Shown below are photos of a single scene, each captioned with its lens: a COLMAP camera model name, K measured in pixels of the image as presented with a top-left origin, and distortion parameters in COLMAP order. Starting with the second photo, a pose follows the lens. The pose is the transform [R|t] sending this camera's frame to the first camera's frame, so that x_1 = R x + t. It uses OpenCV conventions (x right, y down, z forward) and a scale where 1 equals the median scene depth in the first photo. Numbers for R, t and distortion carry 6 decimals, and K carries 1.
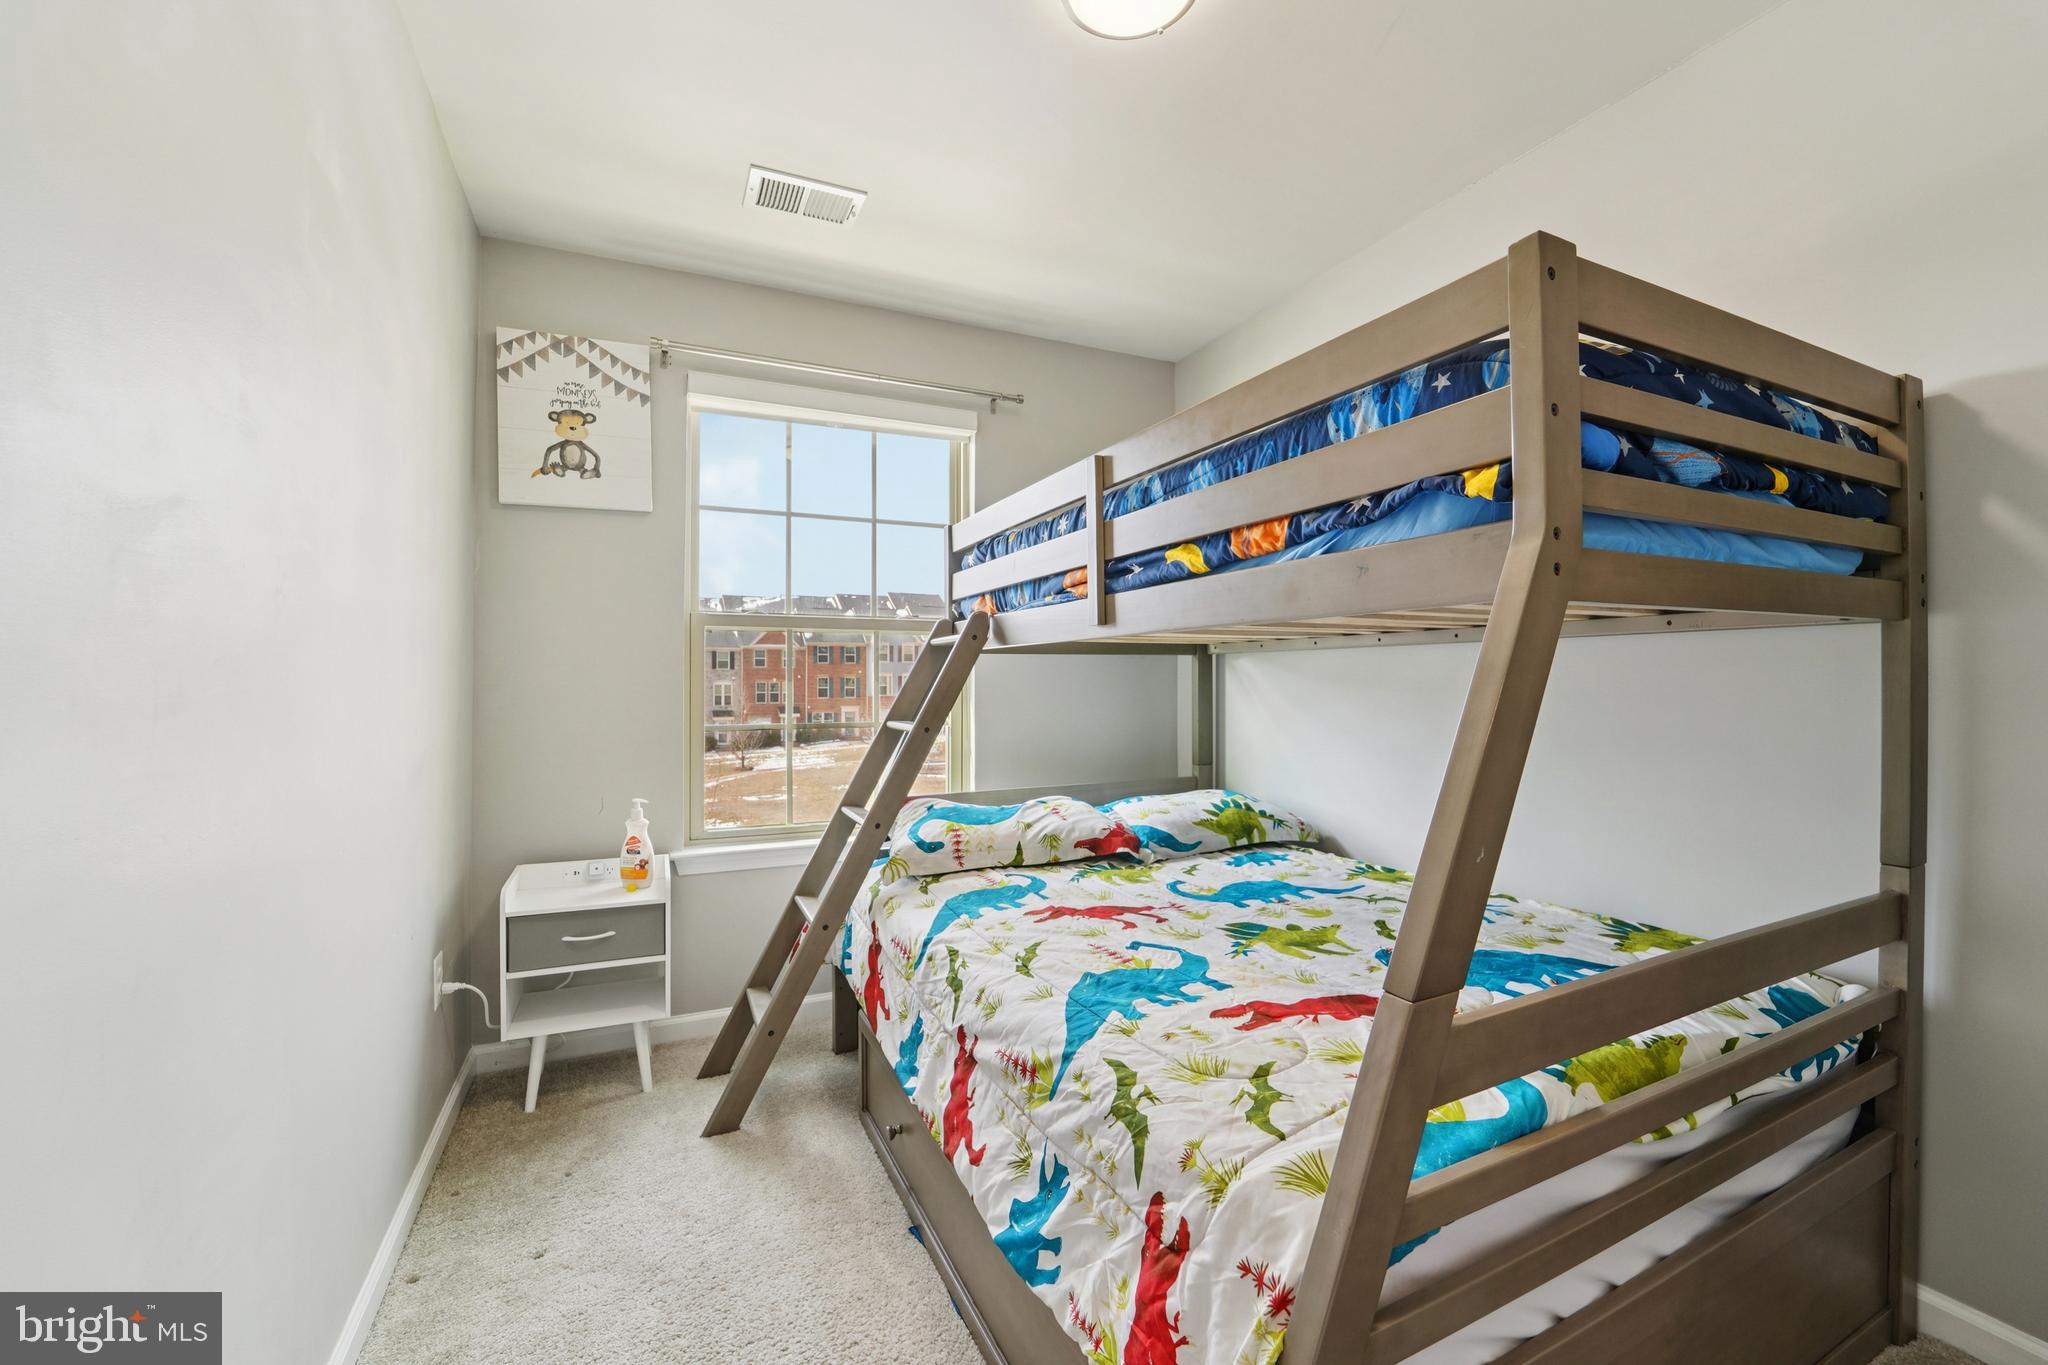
lens RADIAL K [[831.8, 0, 1037.1], [0, 831.8, 680.5], [0, 0, 1]] dist [-0.021226, -0.000976]
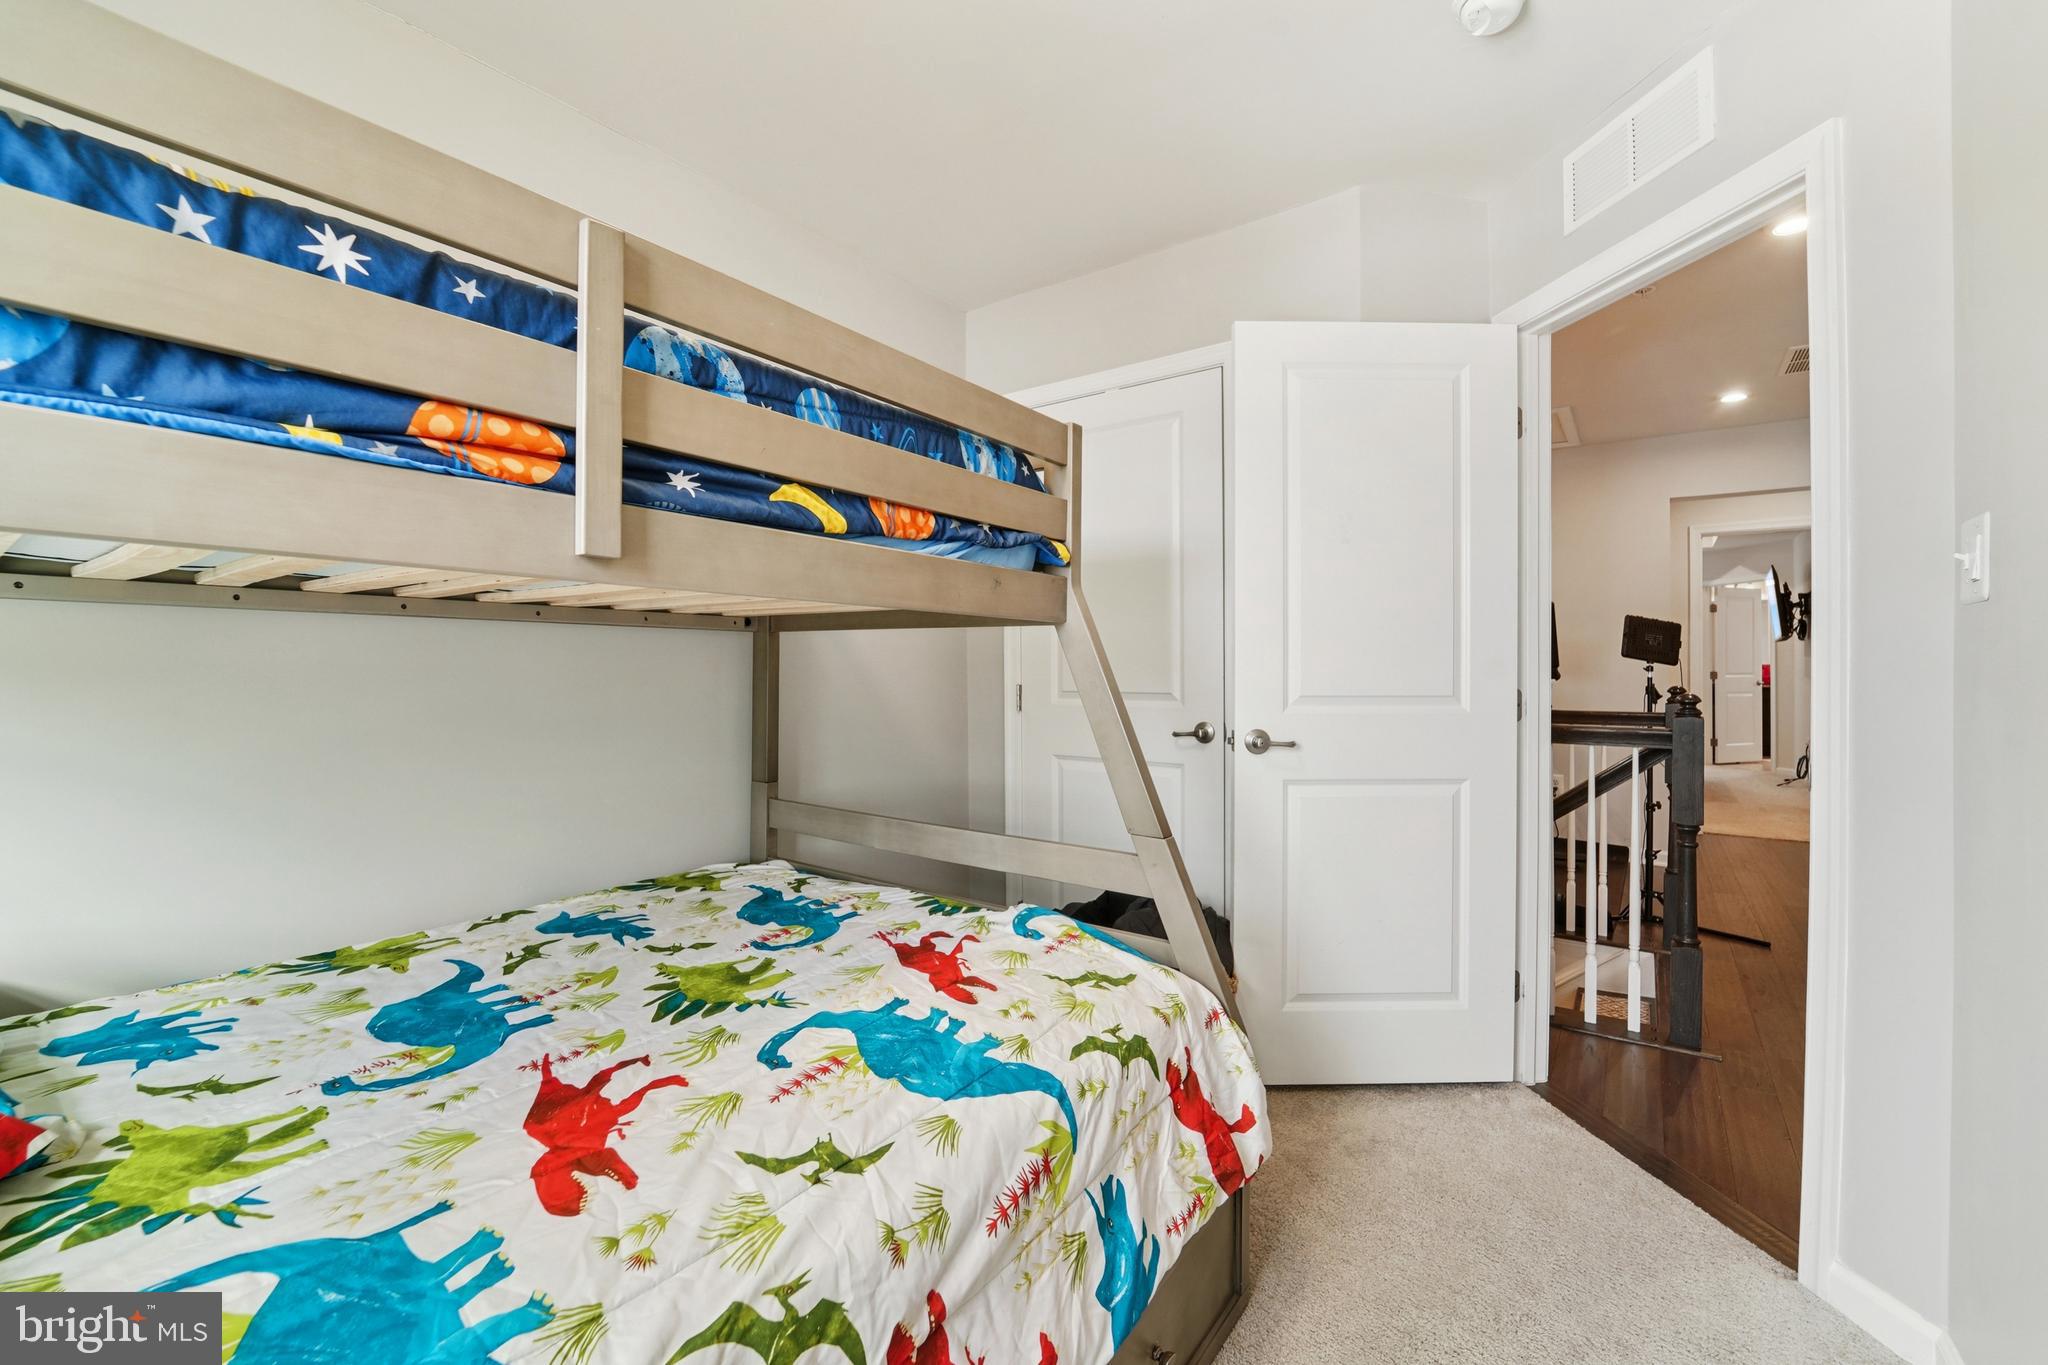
lens RADIAL K [[831.8, 0, 1020.3], [0, 831.8, 671.0], [0, 0, 1]] dist [-0.021226, -0.000976]
pose [[-0.464160, 0.001440, 0.885750, -0.581429], [0.000346, 0.999999, -0.001444, 0.005753], [-0.885751, -0.000364, -0.464160, 1.172580]]
